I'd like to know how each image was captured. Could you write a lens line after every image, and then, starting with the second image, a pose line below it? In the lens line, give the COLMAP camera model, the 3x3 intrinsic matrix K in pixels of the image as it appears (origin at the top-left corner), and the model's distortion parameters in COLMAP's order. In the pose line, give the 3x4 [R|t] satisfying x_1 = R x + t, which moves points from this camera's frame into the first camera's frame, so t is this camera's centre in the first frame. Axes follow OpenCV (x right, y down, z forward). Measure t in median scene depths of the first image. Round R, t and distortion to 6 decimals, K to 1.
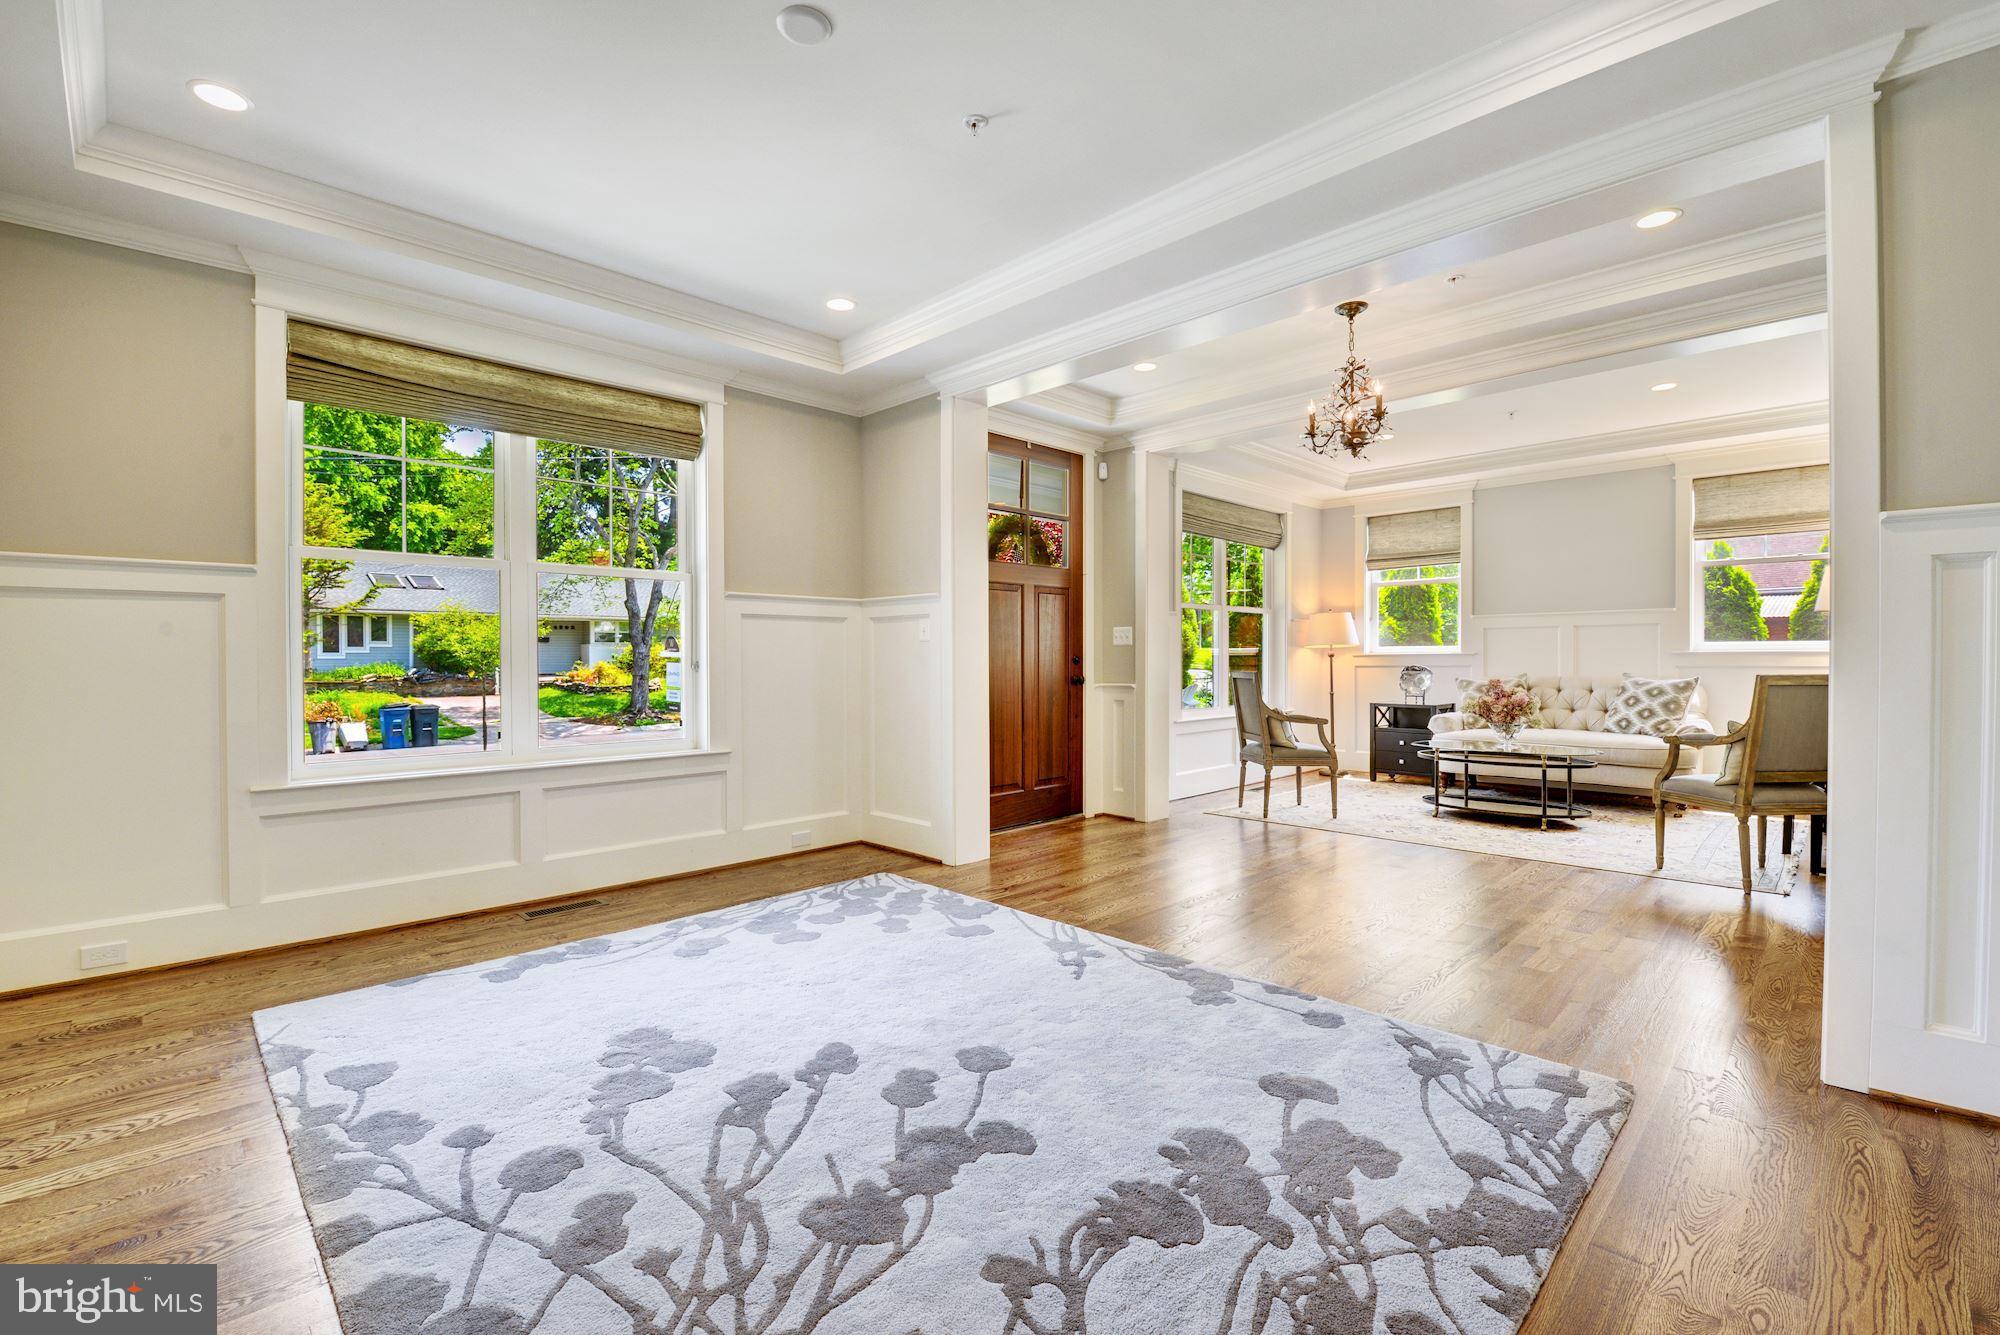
lens RADIAL K [[872.8, 0, 987.7], [0, 872.8, 670.7], [0, 0, 1]] dist [-0.007482, -0.005613]
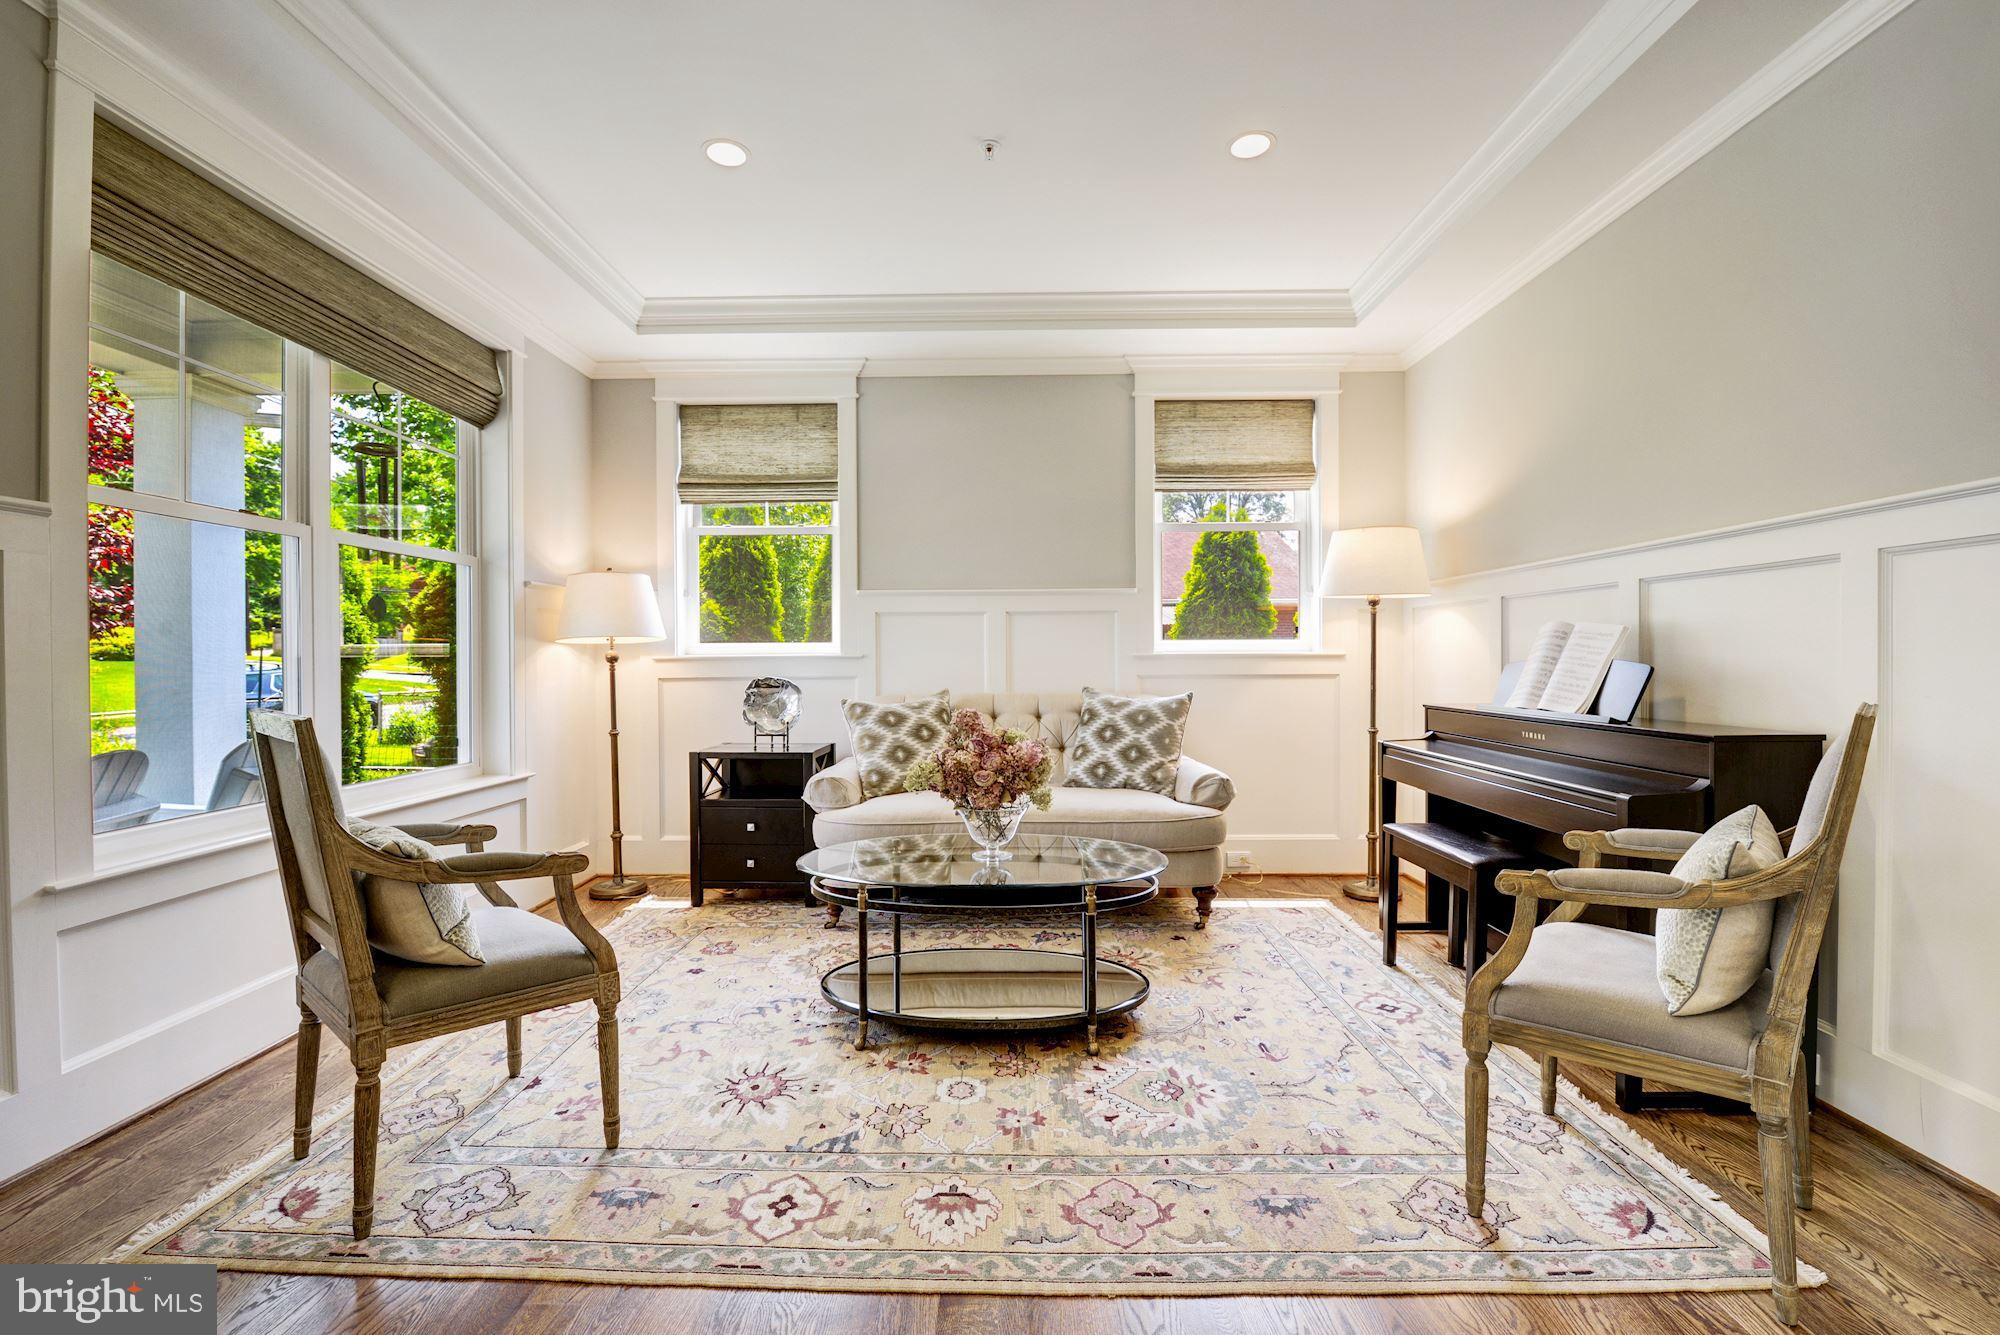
lens RADIAL K [[872.8, 0, 1007.1], [0, 872.8, 668.2], [0, 0, 1]] dist [-0.007482, -0.005613]
pose [[0.707102, -0.005228, 0.707092, 0.231623], [0.010711, 0.999937, -0.003318, -0.009250], [-0.707030, 0.009920, 0.707114, 0.560130]]
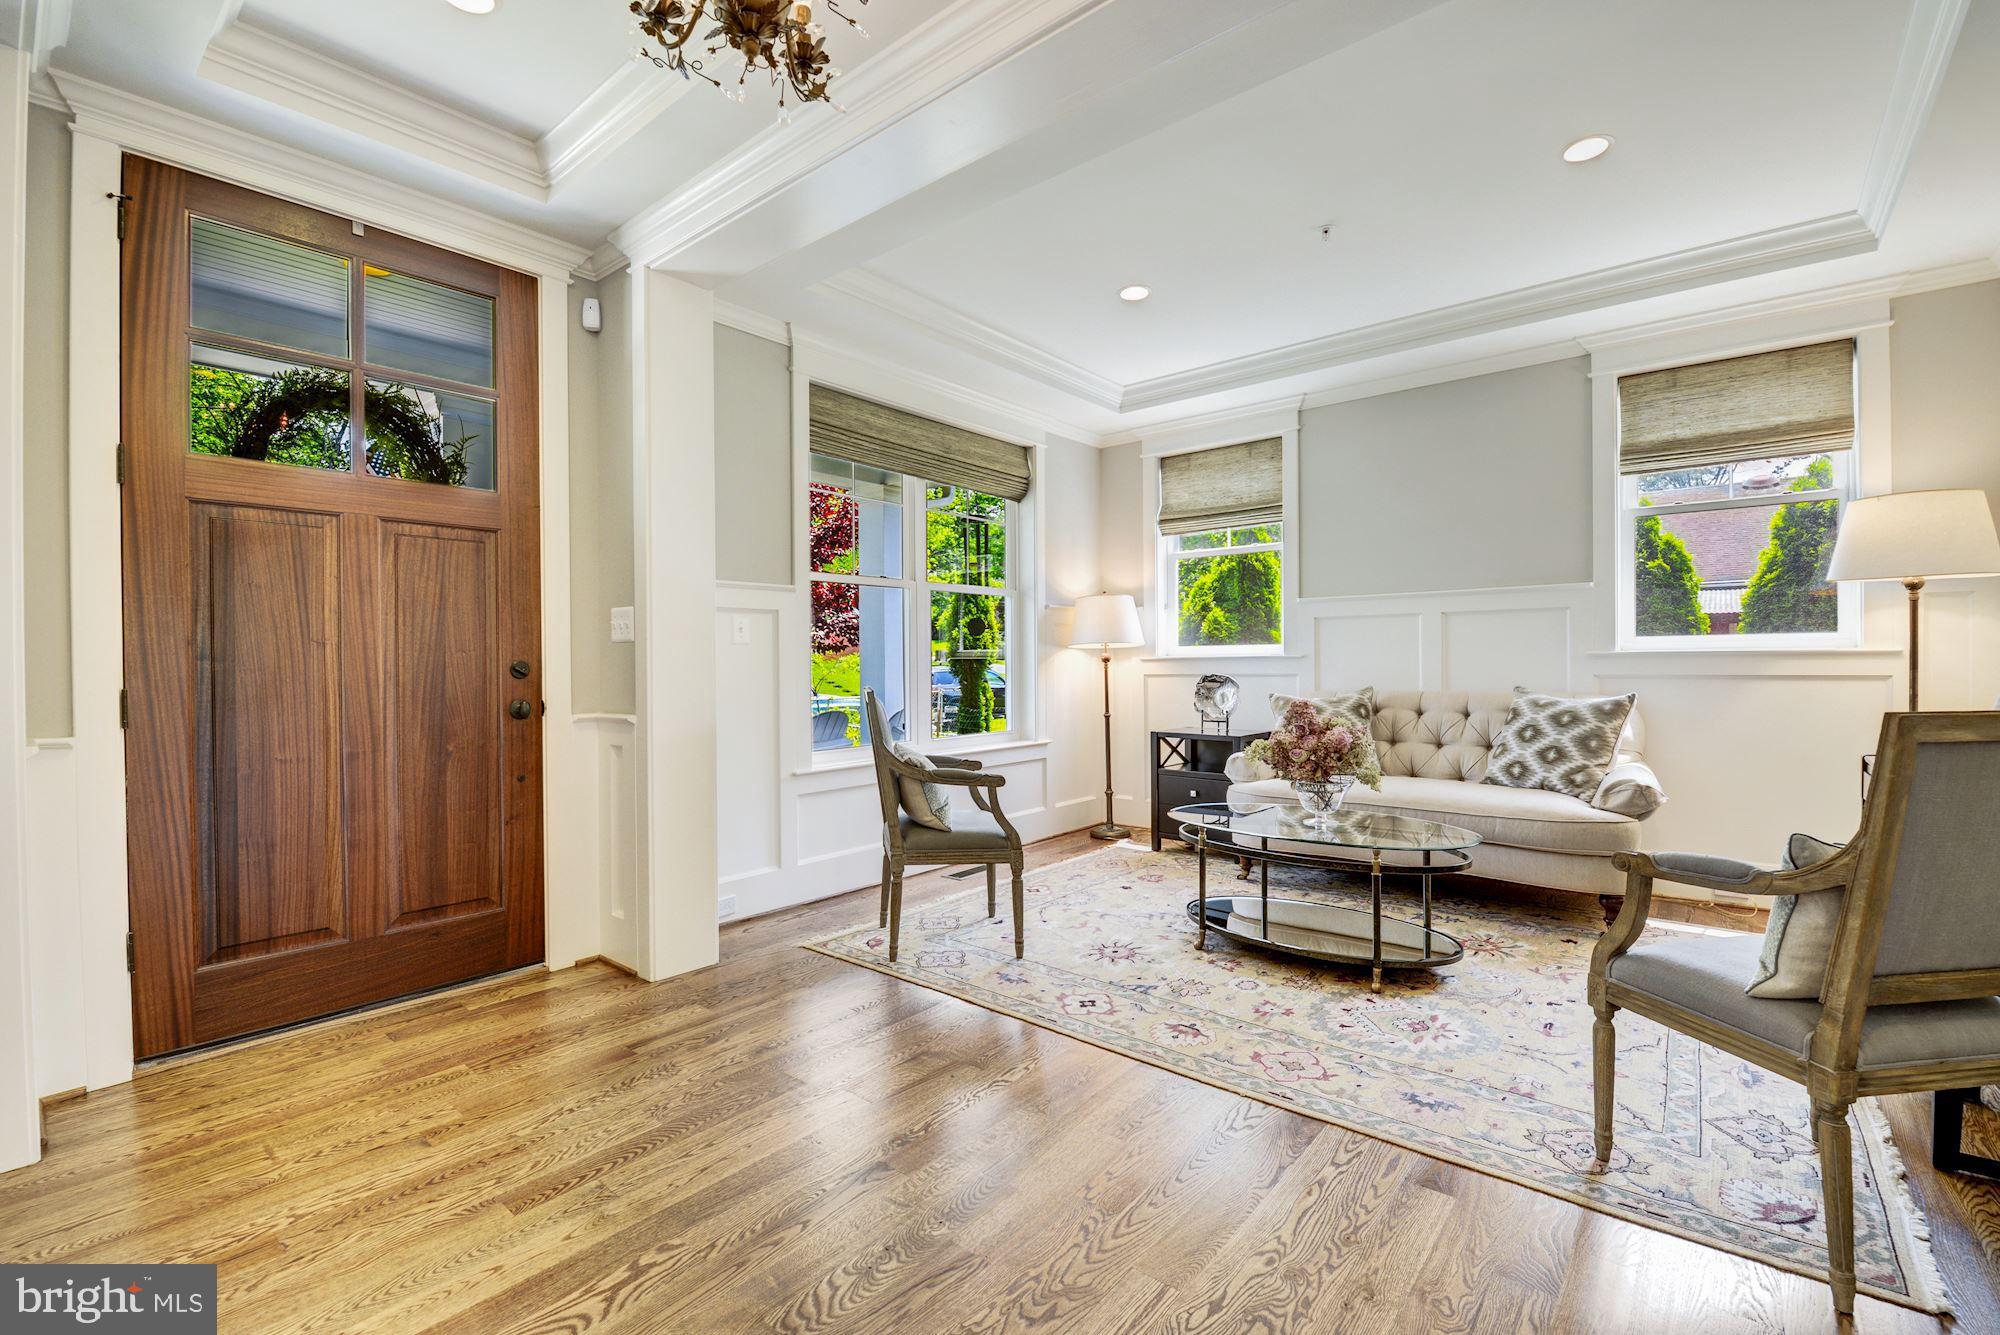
lens RADIAL K [[872.8, 0, 987.5], [0, 872.8, 674.5], [0, 0, 1]] dist [-0.007482, -0.005613]
pose [[0.995660, -0.004073, 0.092973, 0.280131], [0.004132, 0.999991, -0.000443, -0.007024], [-0.092970, 0.000826, 0.995669, 0.389583]]
